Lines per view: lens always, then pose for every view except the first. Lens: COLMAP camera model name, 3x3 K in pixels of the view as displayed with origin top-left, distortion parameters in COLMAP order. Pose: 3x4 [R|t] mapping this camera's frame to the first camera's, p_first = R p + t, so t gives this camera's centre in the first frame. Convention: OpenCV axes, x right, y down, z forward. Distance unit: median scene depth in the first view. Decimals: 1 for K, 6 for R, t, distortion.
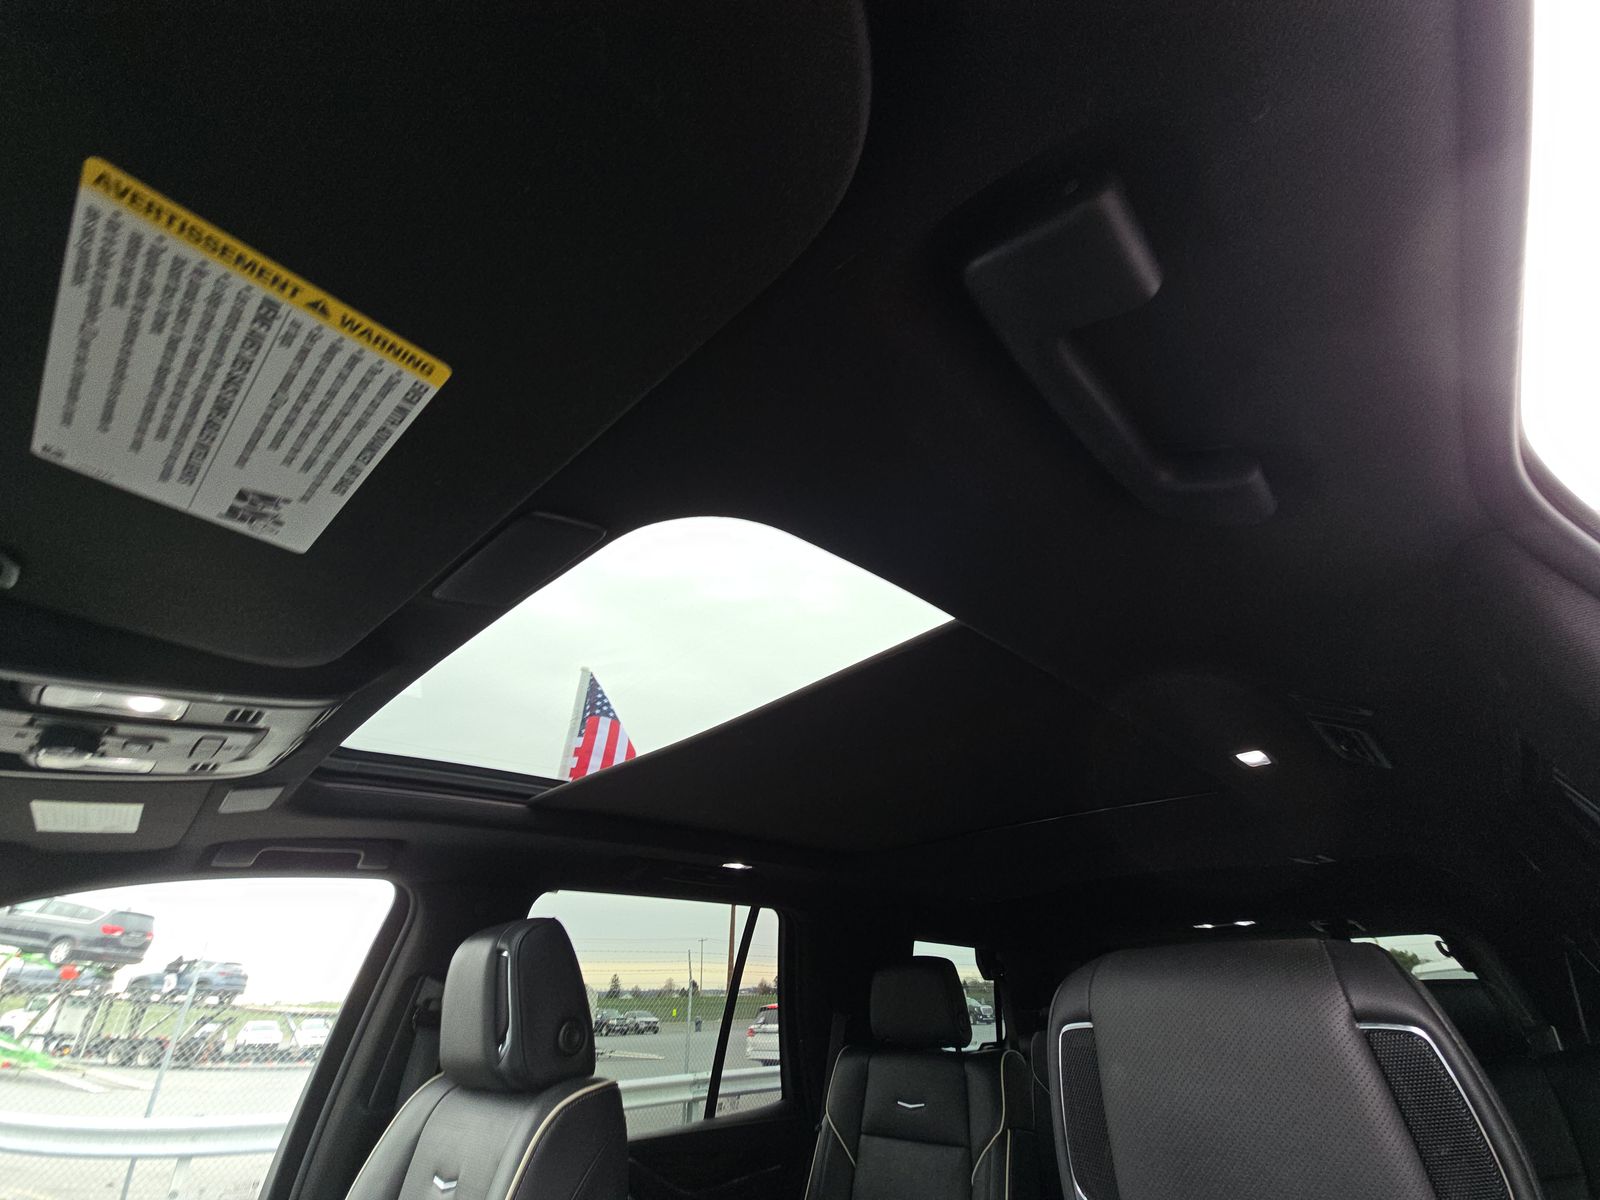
lens RADIAL K [[641.5, 0, 801.6], [0, 641.5, 594.5], [0, 0, 1]] dist [-0.001622, -0.000172]
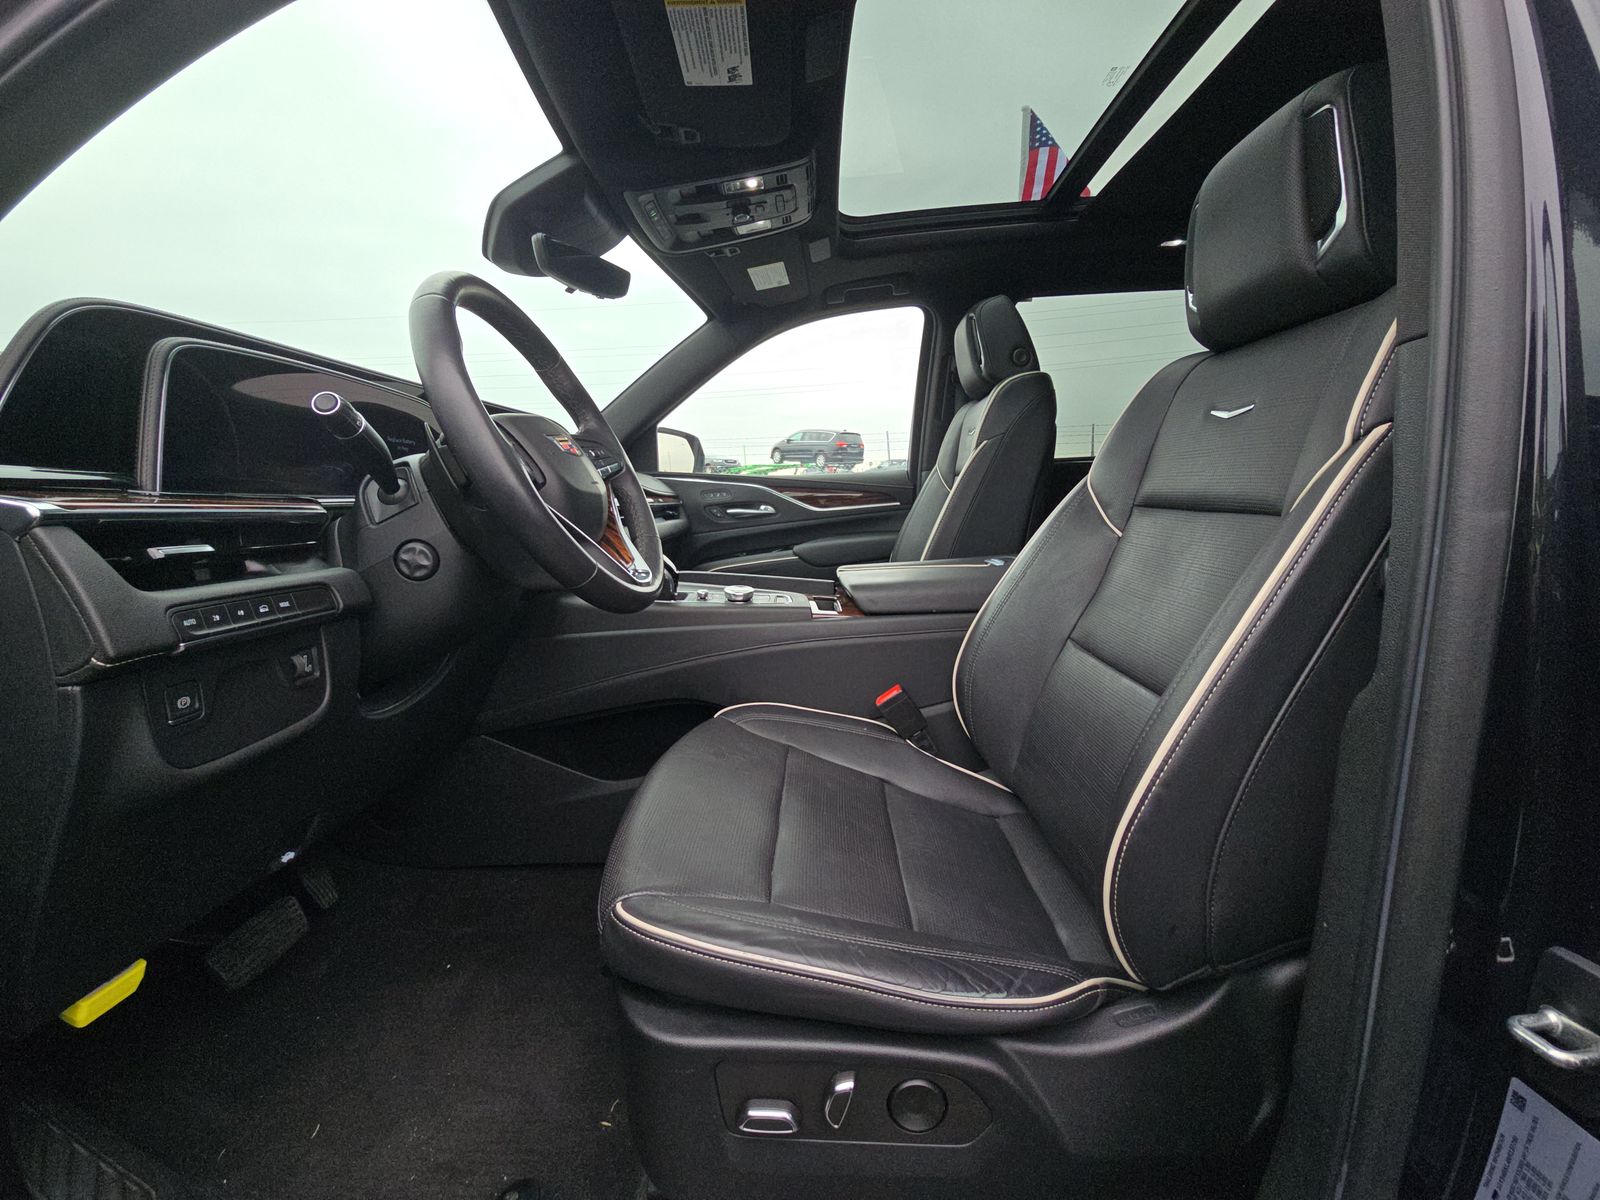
lens RADIAL K [[641.5, 0, 804.1], [0, 641.5, 598.3], [0, 0, 1]] dist [-0.001622, -0.000172]
pose [[0.673681, 0.101129, -0.732071, 0.464564], [0.413578, 0.769357, 0.486870, 0.109155], [0.612460, -0.630764, 0.476476, -0.456742]]
